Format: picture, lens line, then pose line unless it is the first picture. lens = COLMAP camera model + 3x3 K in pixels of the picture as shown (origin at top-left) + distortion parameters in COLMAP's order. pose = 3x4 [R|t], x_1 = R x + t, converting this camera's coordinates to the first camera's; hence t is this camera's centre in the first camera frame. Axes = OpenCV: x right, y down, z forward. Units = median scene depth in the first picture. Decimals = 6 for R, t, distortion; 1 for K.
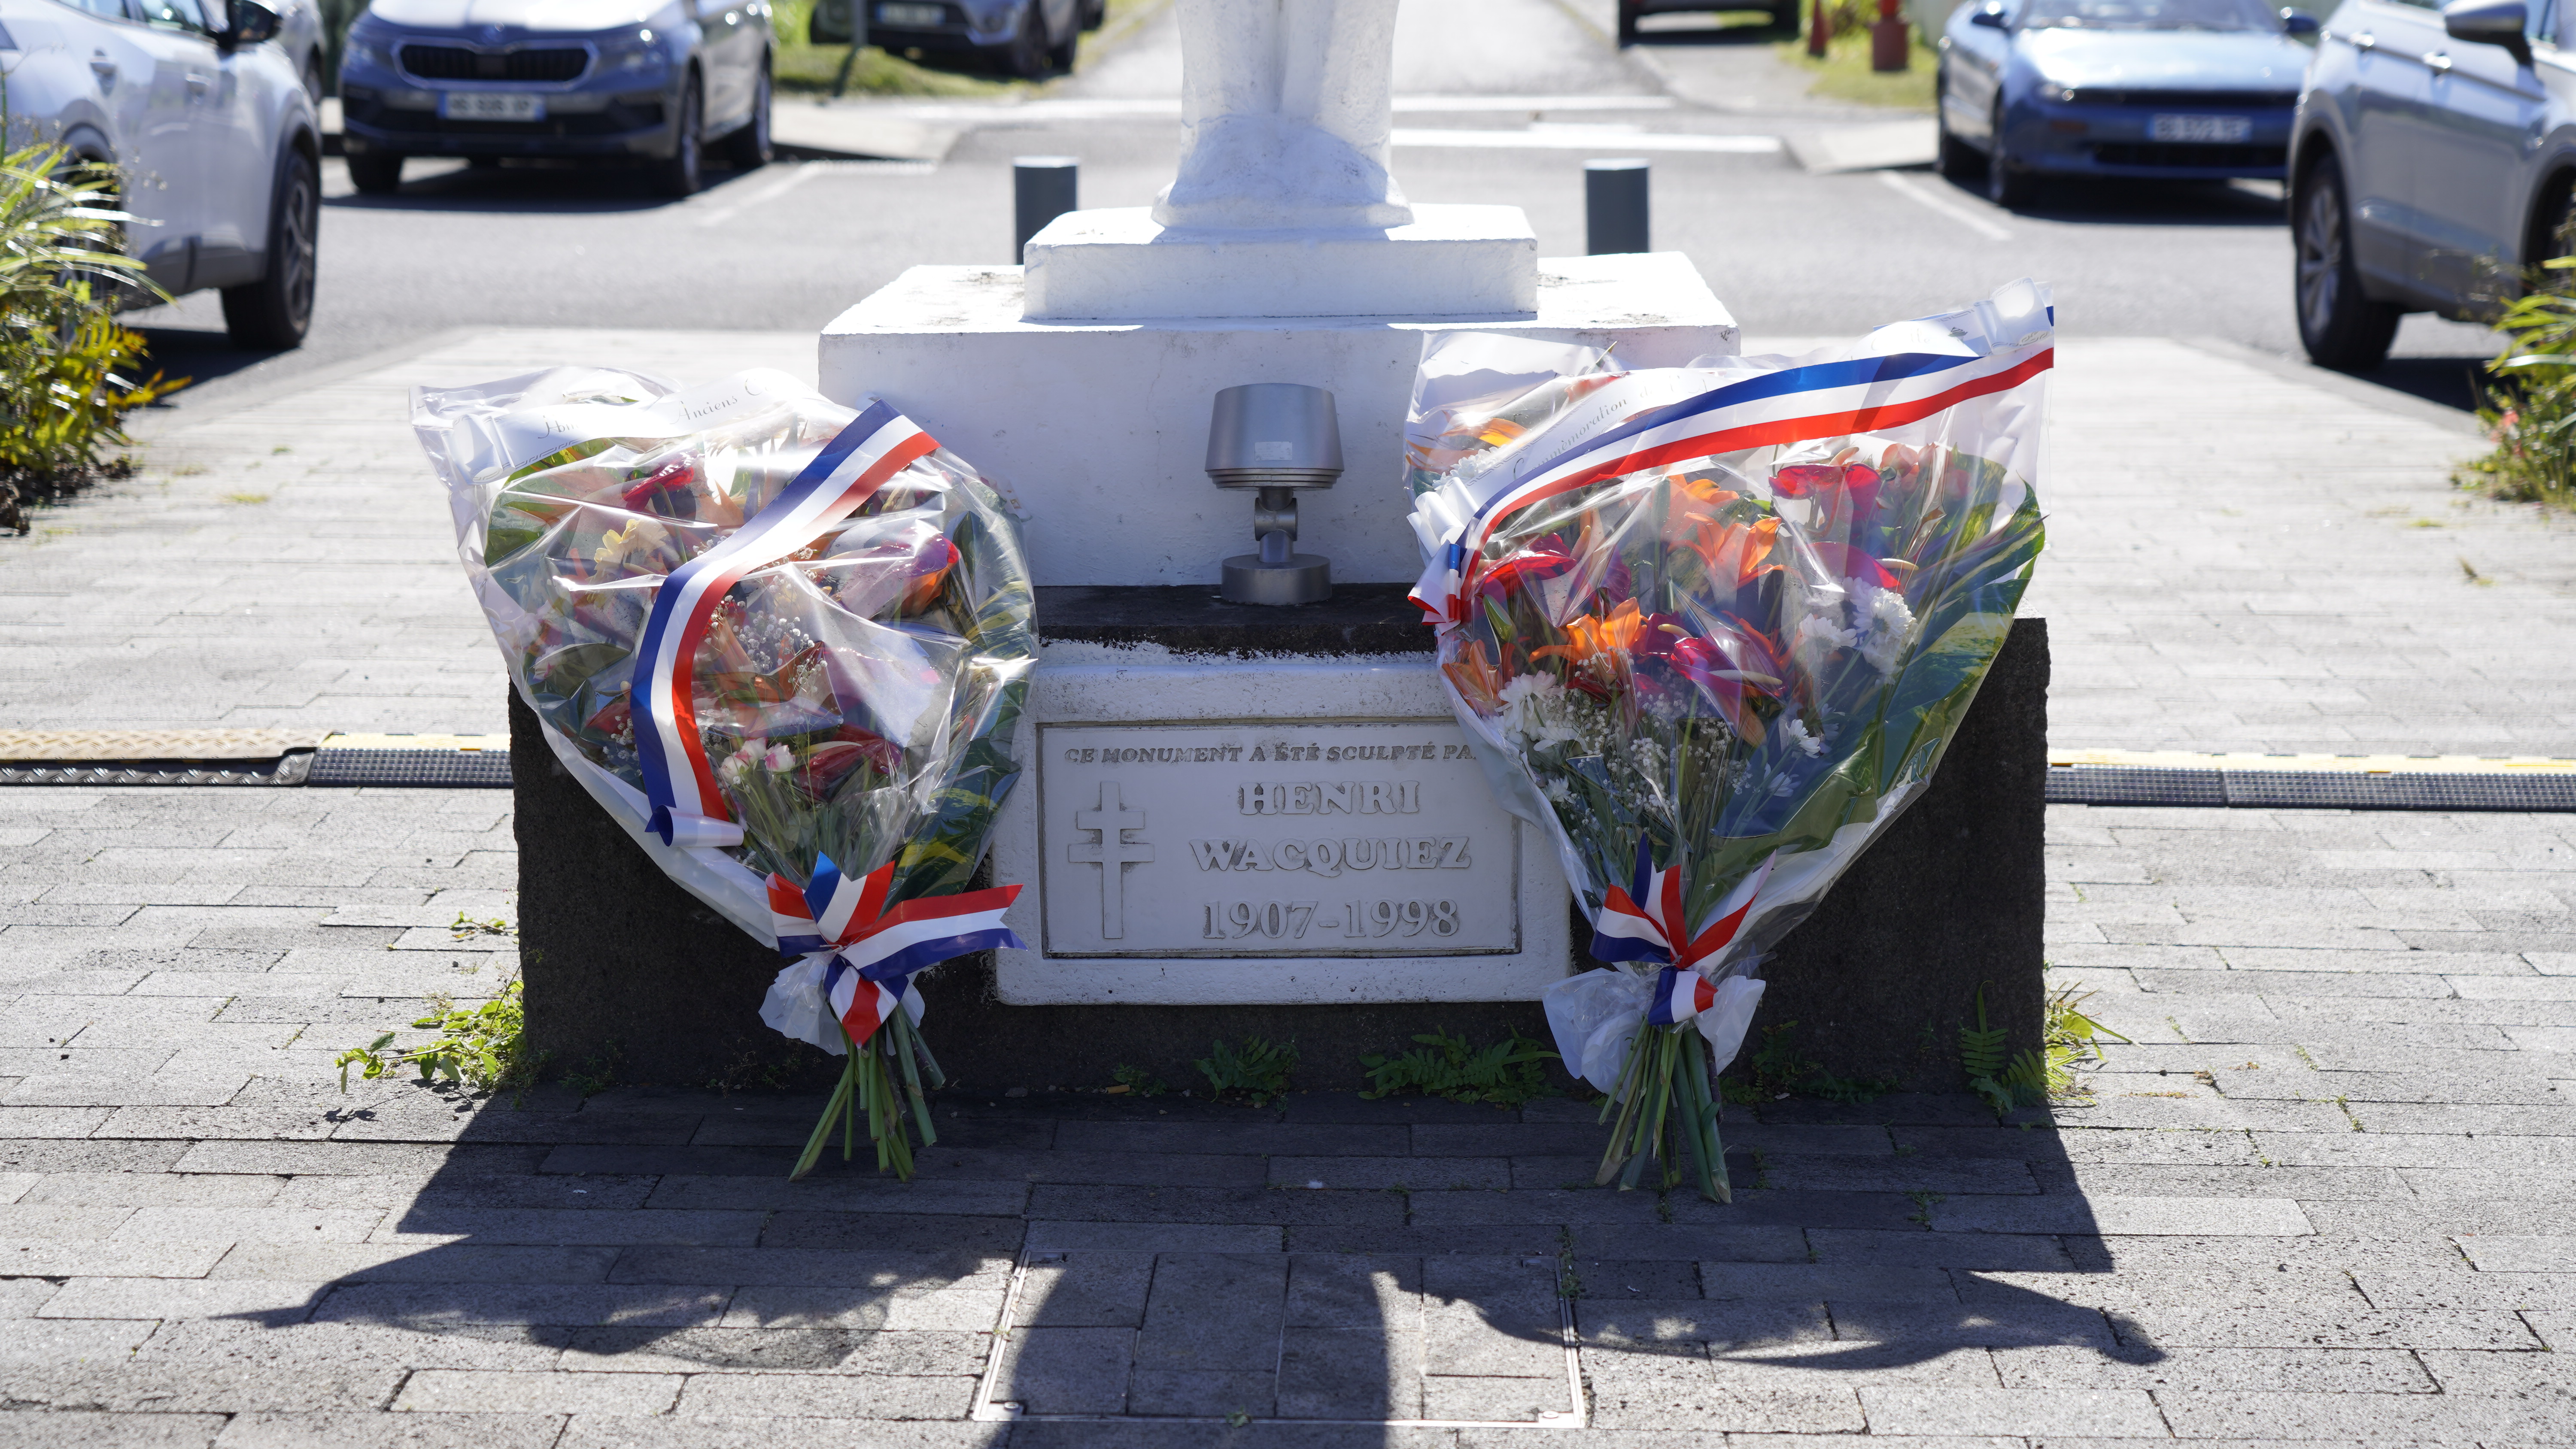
lens RADIAL K [[4262.3, 0, 1288.0], [0, 4262.3, 724.5], [0, 0, 1]] dist [-0.003127, -0.103231]
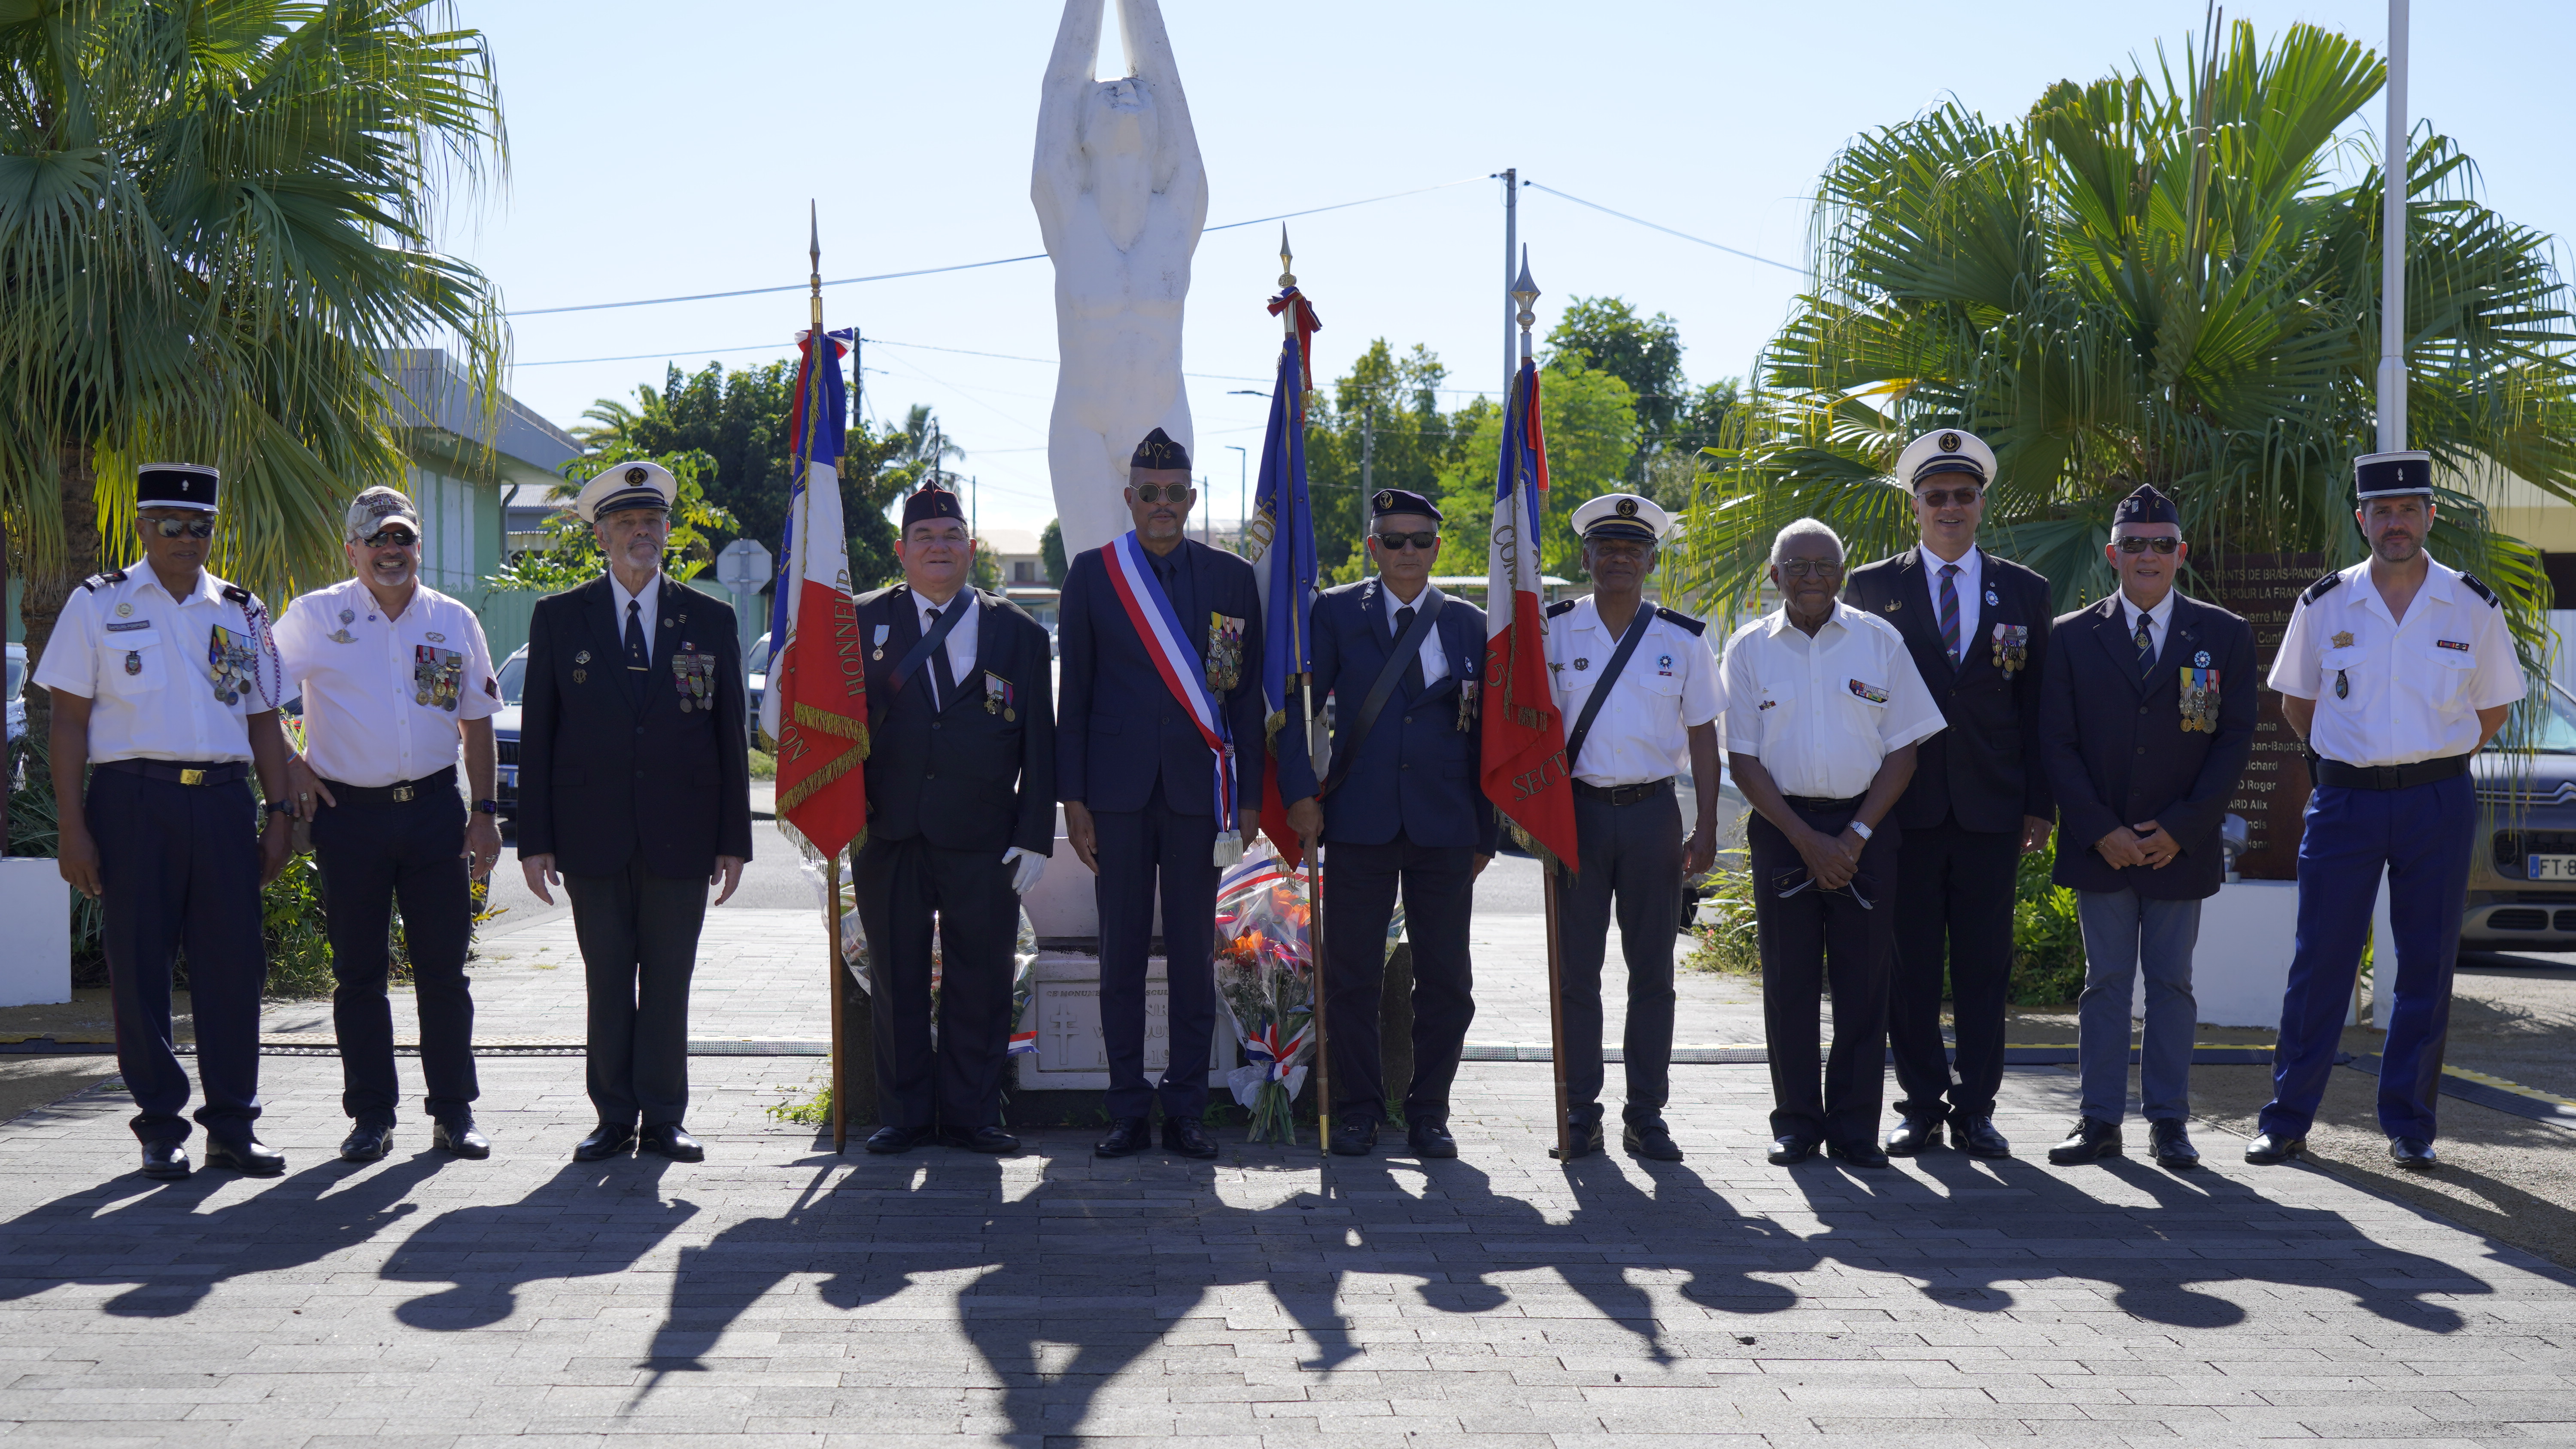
lens RADIAL K [[3556.2, 0, 1288.0], [0, 3556.2, 724.5], [0, 0, 1]] dist [-0.004764, -0.003023]
pose [[0.996523, 0.010161, 0.082700, -0.086614], [0.003848, 0.985865, -0.167500, 0.211372], [-0.083233, 0.167235, 0.982397, -1.203205]]
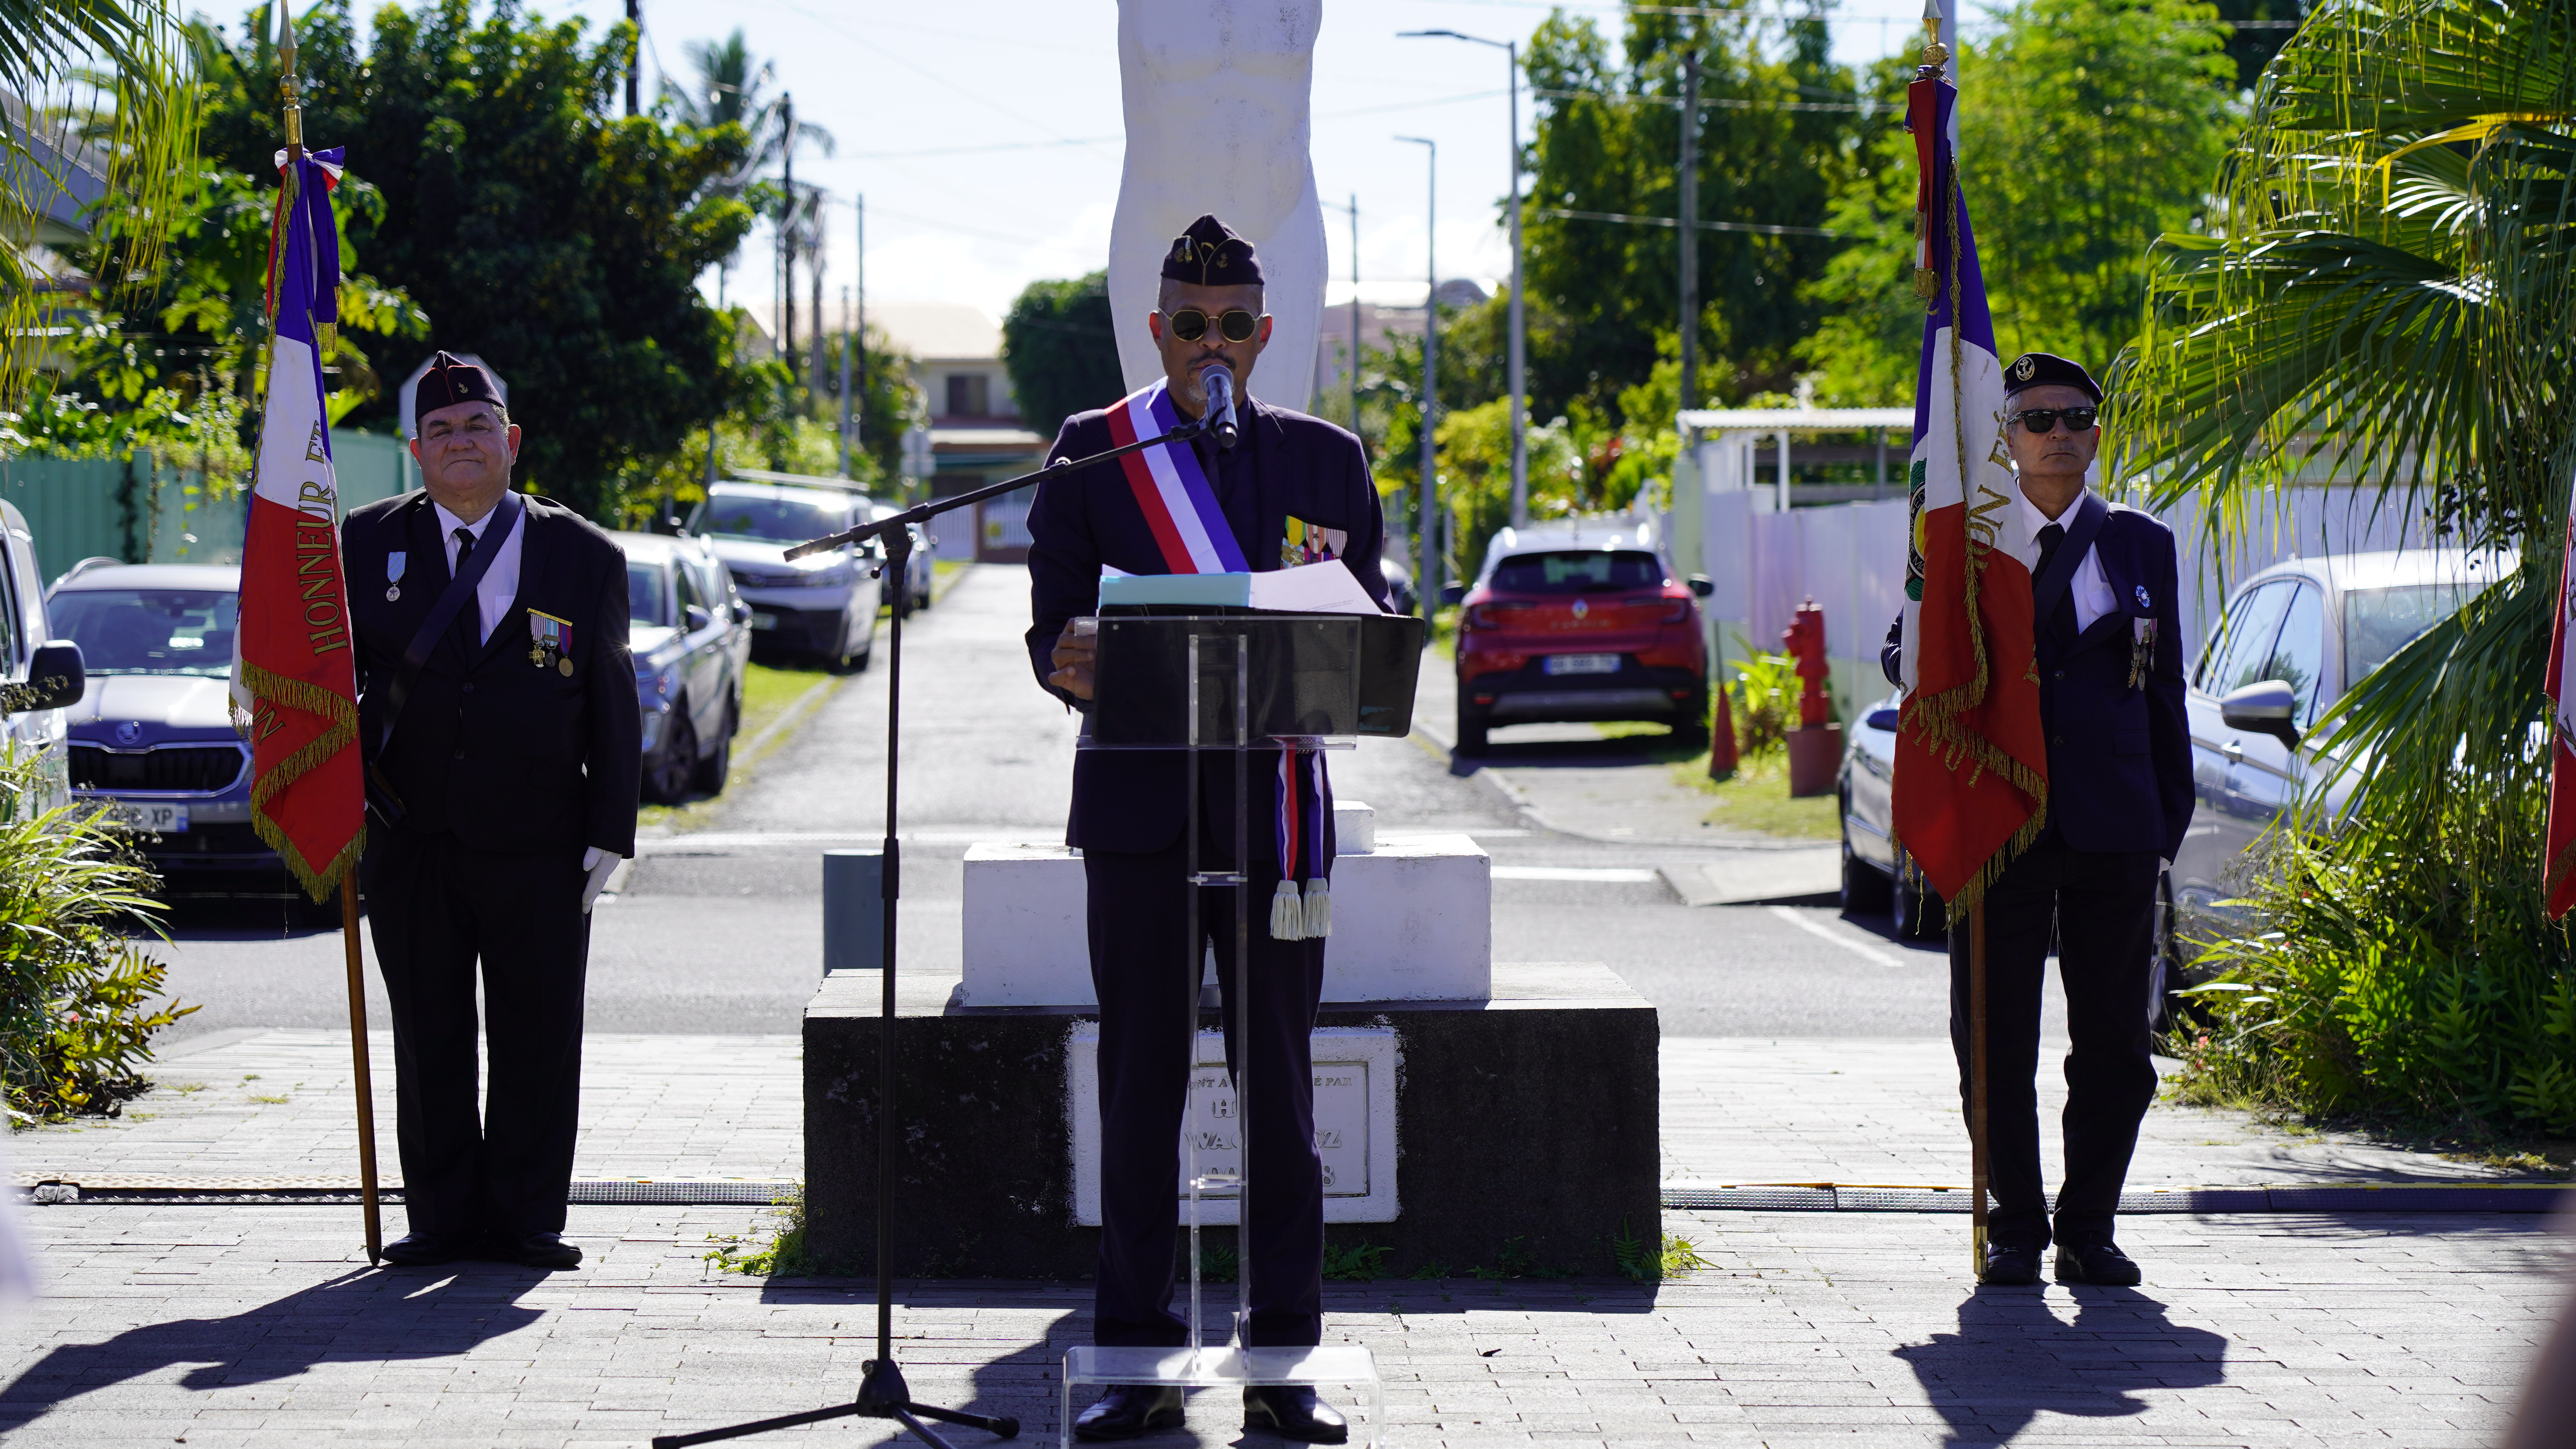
lens RADIAL K [[7904.0, 0, 1288.0], [0, 7904.0, 724.5], [0, 0, 1]] dist [0.732651, 1.222361]
pose [[0.998709, 0.003075, 0.050712, -0.148035], [0.005471, 0.985853, -0.167525, 0.412996], [-0.050510, 0.167586, 0.984563, -2.295663]]
